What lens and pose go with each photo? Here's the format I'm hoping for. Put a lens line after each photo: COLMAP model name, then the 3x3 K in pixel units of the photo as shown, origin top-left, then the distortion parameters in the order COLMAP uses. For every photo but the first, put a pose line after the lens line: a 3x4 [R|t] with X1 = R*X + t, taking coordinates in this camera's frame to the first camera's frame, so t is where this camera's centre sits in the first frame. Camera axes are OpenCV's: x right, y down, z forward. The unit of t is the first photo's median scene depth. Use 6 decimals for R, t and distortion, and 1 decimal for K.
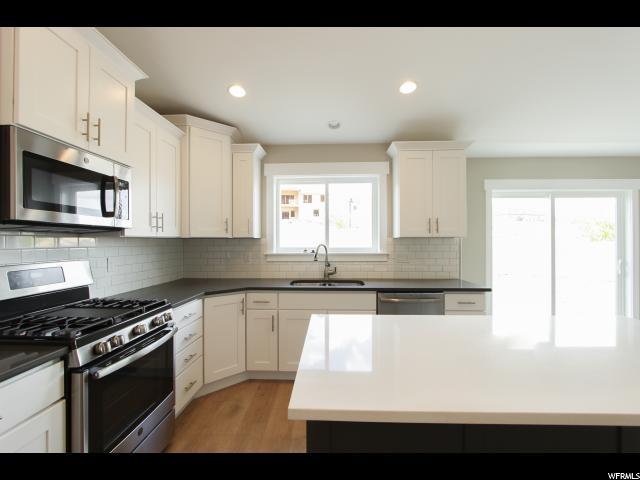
lens RADIAL K [[302.8, 0, 320.0], [0, 302.8, 240.0], [0, 0, 1]] dist [-0.002871, -0.000454]
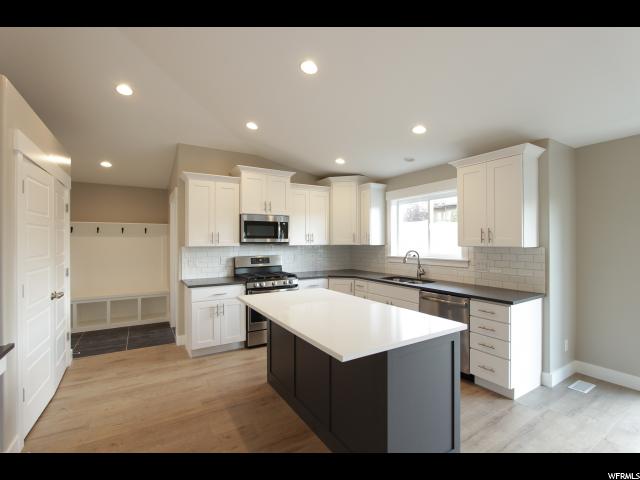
lens RADIAL K [[302.8, 0, 320.0], [0, 302.8, 240.0], [0, 0, 1]] dist [-0.002871, -0.000454]
pose [[0.528500, -0.003015, -0.848928, 0.872992], [0.005033, 0.999987, -0.000418, -0.030981], [0.848918, -0.004052, 0.528508, -0.012140]]
